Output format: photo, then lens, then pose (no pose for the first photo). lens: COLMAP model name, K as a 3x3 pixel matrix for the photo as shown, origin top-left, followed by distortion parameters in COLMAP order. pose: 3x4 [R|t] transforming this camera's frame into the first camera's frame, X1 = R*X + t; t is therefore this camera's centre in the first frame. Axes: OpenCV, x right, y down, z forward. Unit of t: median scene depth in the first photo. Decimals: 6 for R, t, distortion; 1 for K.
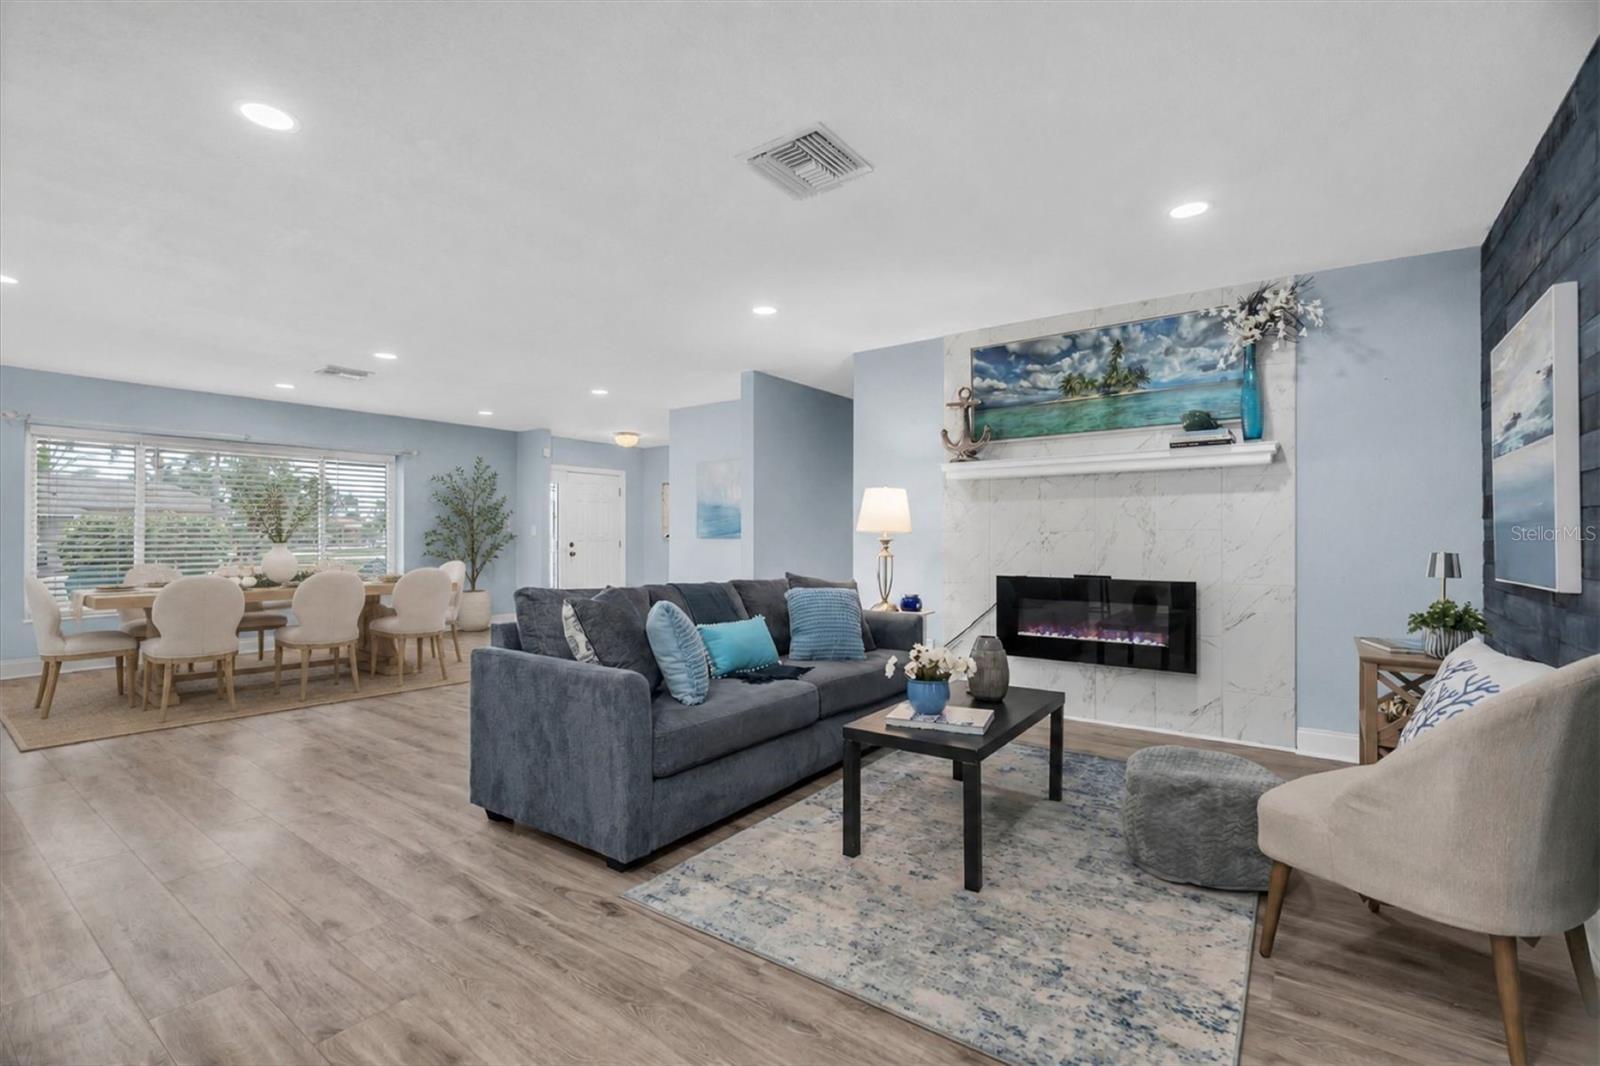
lens RADIAL K [[716.3, 0, 793.7], [0, 716.3, 533.1], [0, 0, 1]] dist [-0.001111, -0.000052]
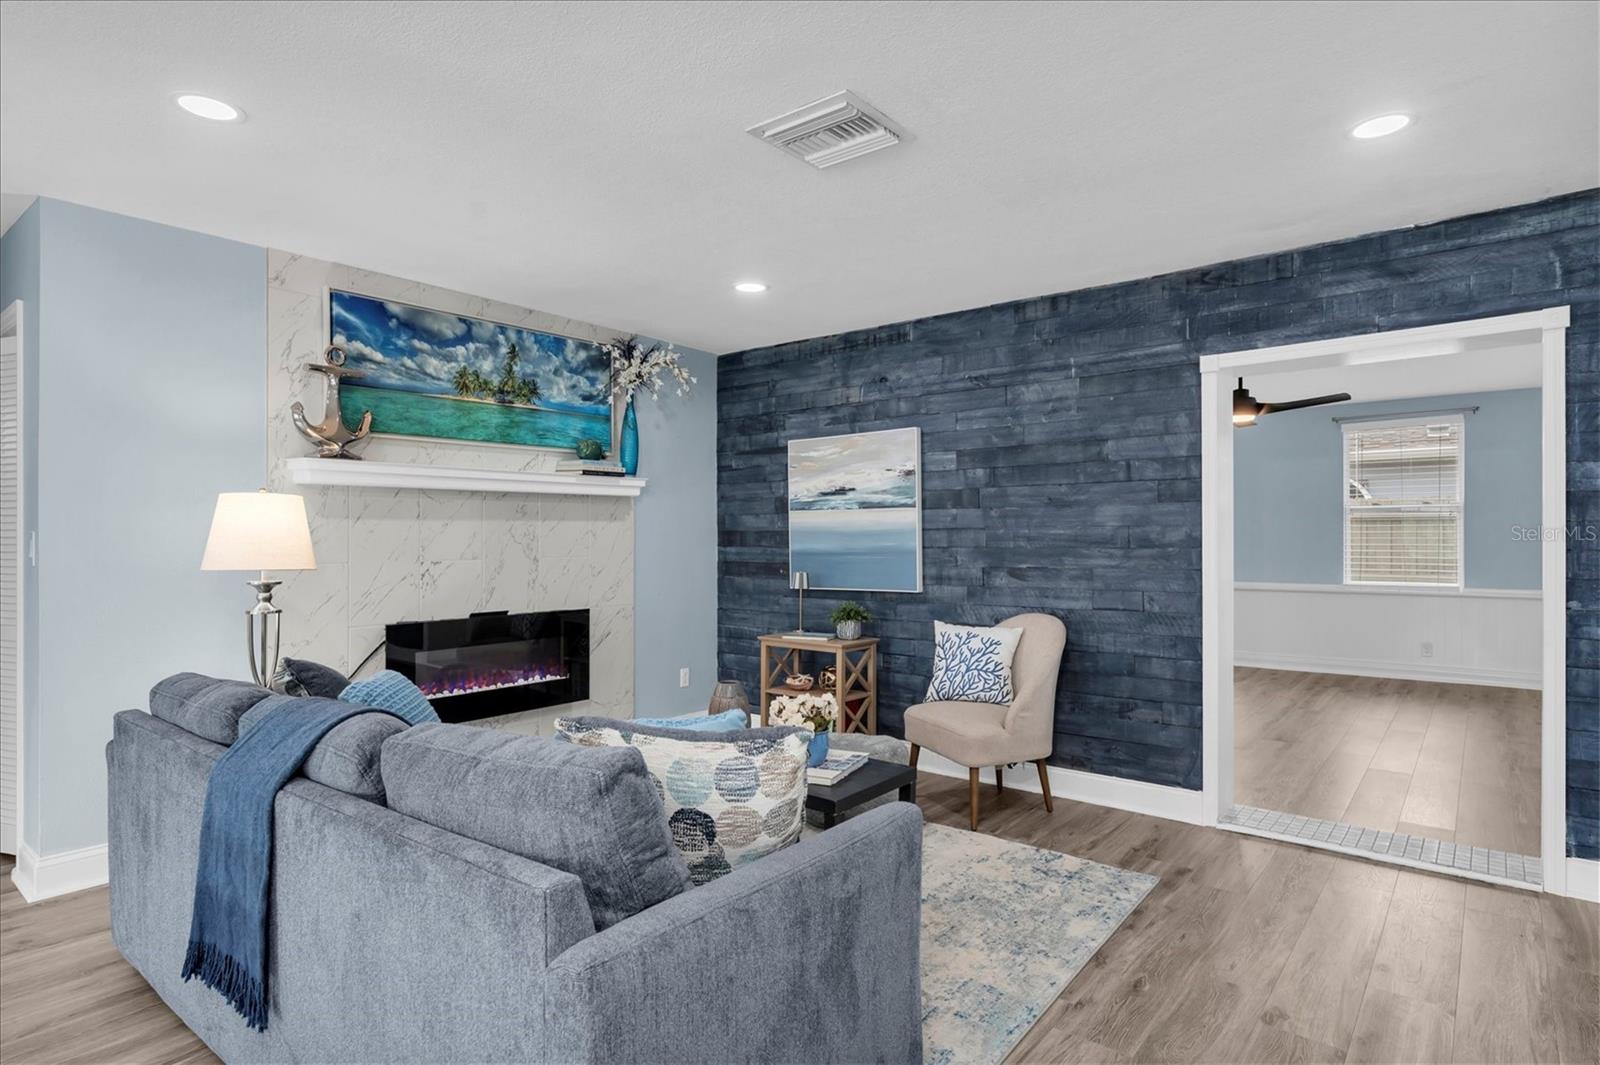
lens RADIAL K [[851.8, 0, 796.7], [0, 851.8, 534.9], [0, 0, 1]] dist [-0.007597, -0.000317]
pose [[0.049833, 0.001579, 0.998756, -0.576977], [0.000226, 0.999999, -0.001592, -0.030983], [-0.998758, 0.000305, 0.049833, 0.593116]]
